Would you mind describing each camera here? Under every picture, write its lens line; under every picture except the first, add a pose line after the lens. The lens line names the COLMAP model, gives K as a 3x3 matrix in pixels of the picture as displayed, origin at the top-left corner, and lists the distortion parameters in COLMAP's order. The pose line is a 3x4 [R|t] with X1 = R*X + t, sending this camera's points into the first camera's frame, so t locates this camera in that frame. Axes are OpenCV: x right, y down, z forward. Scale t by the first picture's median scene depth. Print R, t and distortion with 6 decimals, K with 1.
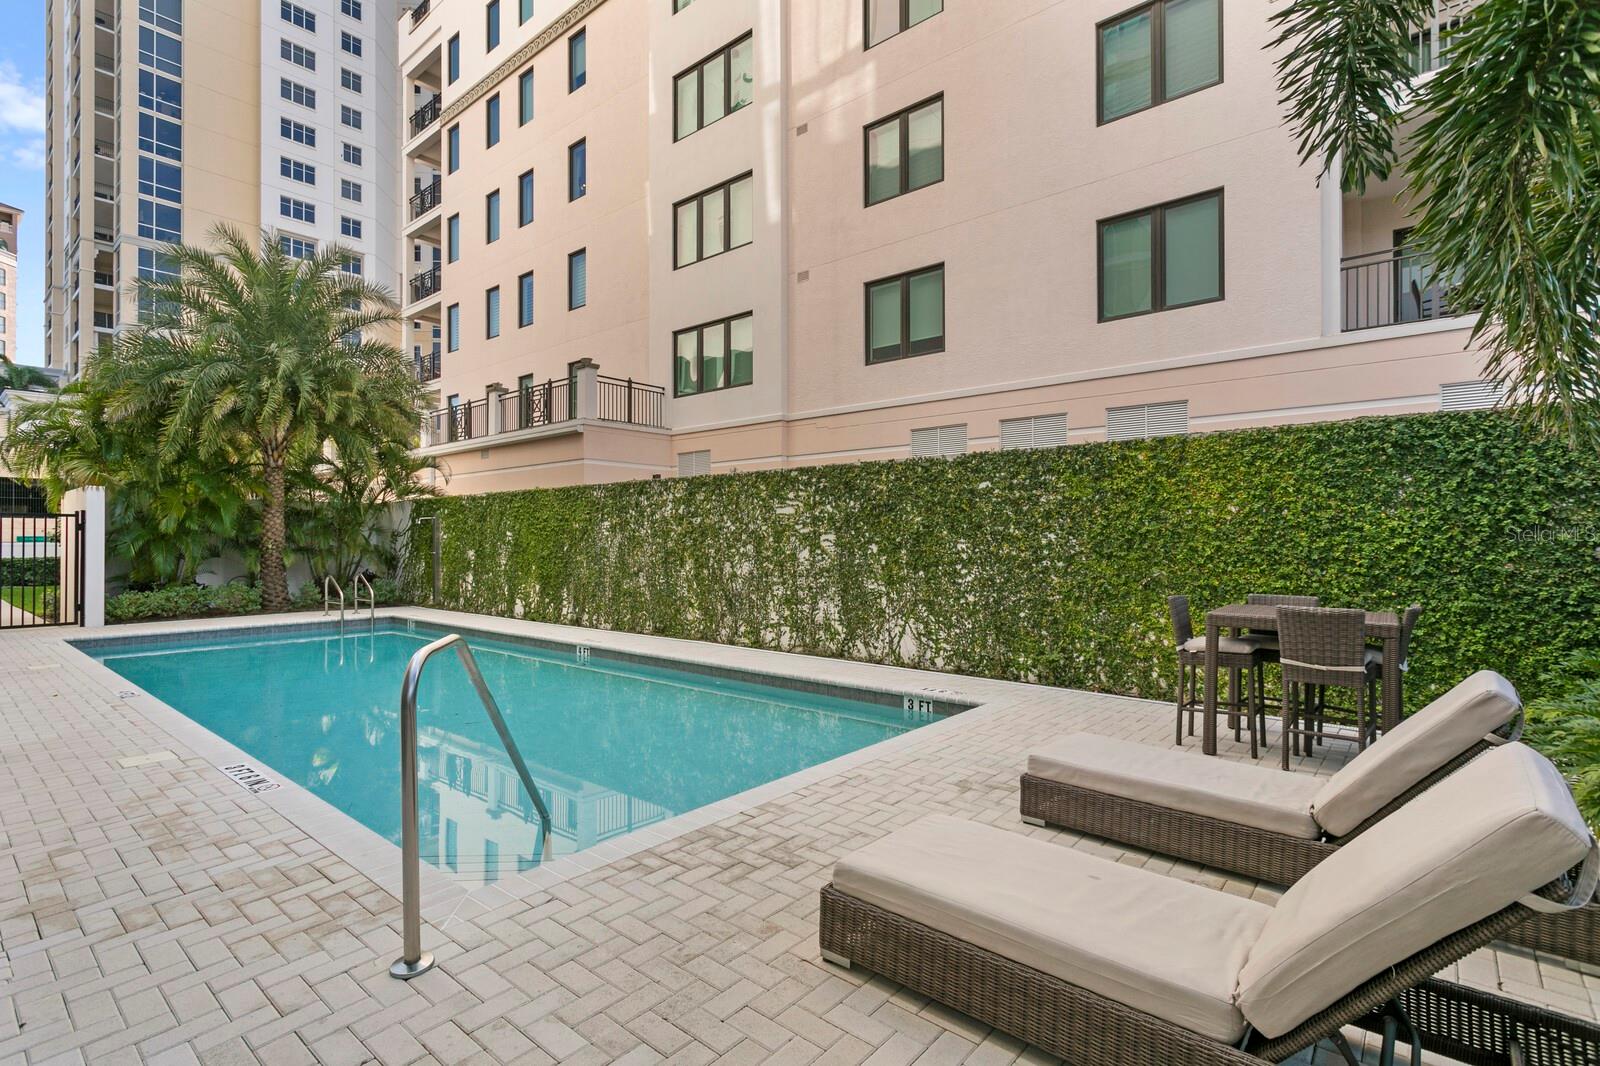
lens RADIAL K [[758.4, 0, 800.0], [0, 758.4, 533.0], [0, 0, 1]] dist [0.001947, -0.000337]
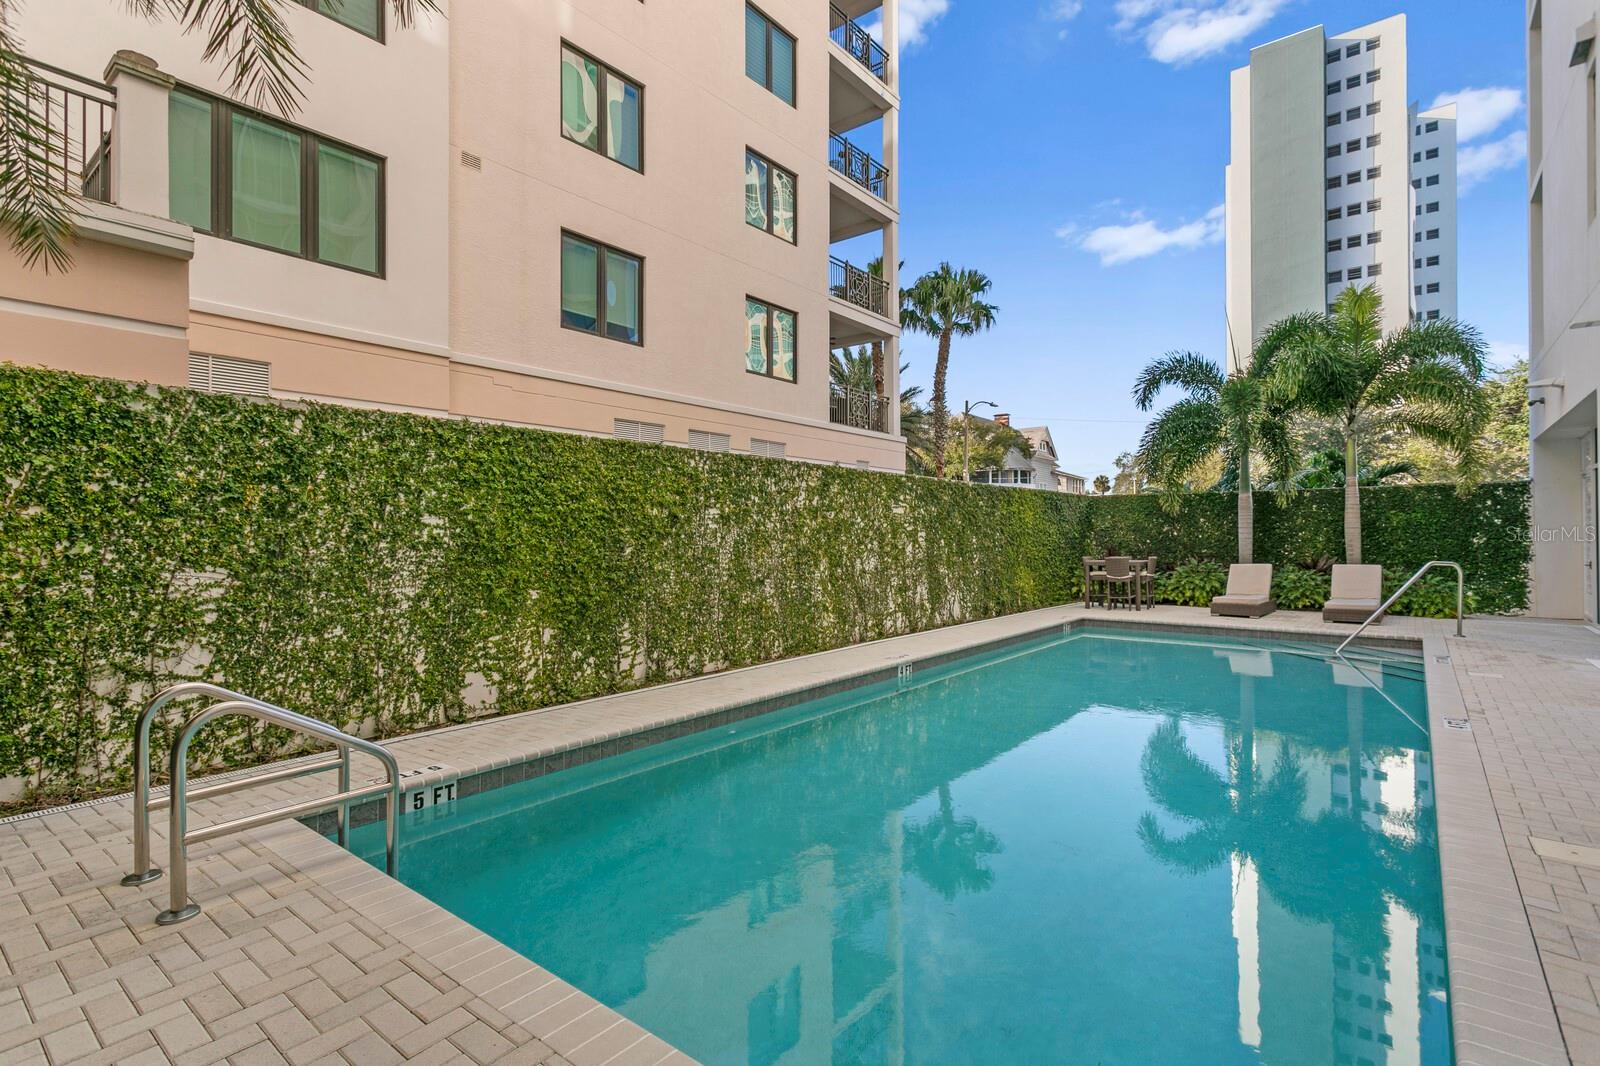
lens RADIAL K [[758.4, 0, 800.0], [0, 758.4, 533.0], [0, 0, 1]] dist [0.001947, -0.000337]
pose [[-0.022522, 0.008153, 0.999713, -1.015572], [-0.005017, 0.999953, -0.008268, 0.012582], [-0.999734, -0.005202, -0.022480, 1.034175]]
